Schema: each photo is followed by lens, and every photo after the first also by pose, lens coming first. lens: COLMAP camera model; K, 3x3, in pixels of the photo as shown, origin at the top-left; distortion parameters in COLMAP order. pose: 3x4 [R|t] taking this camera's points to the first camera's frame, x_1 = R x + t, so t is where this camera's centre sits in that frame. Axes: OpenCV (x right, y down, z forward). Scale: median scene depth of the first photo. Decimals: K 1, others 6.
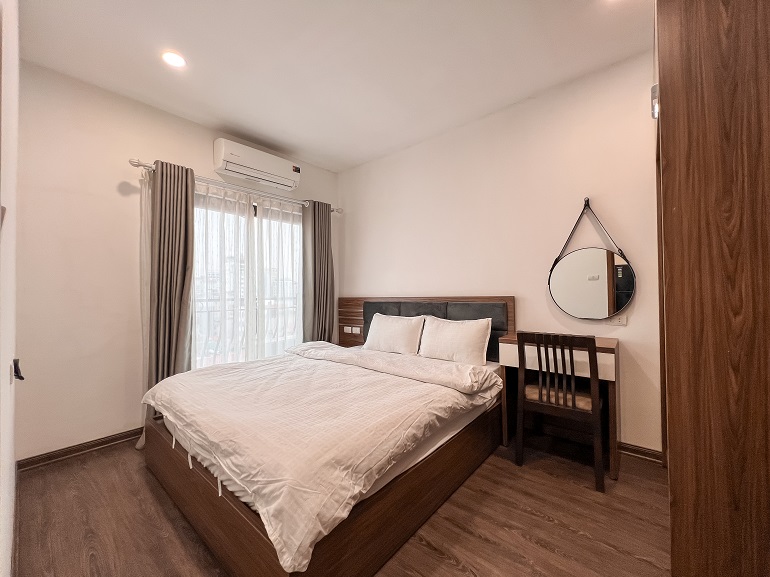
lens RADIAL K [[307.9, 0, 385.0], [0, 307.9, 288.5], [0, 0, 1]] dist [0.000364, 0.000000]
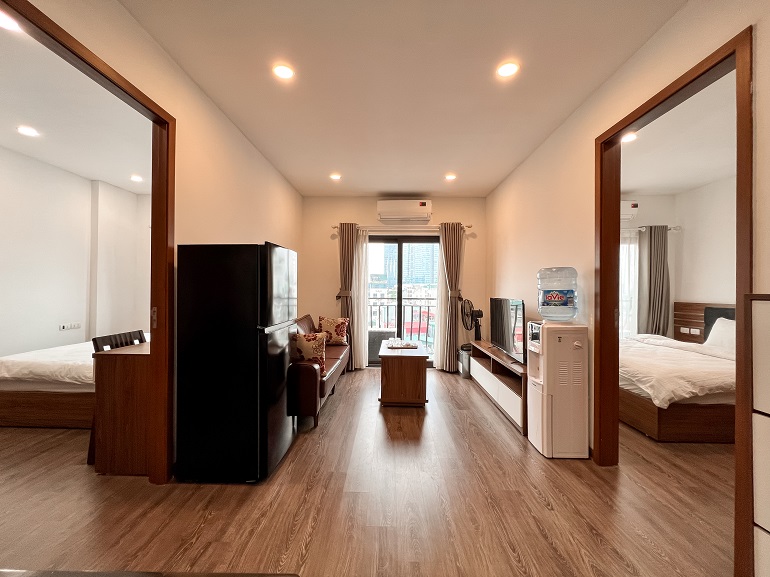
lens RADIAL K [[307.9, 0, 385.0], [0, 307.9, 288.5], [0, 0, 1]] dist [0.000364, 0.000000]
pose [[0.634476, 0.015036, -0.772796, 0.061668], [-0.009039, 0.999887, 0.012034, -0.029344], [0.772890, -0.000650, 0.634540, -0.659728]]
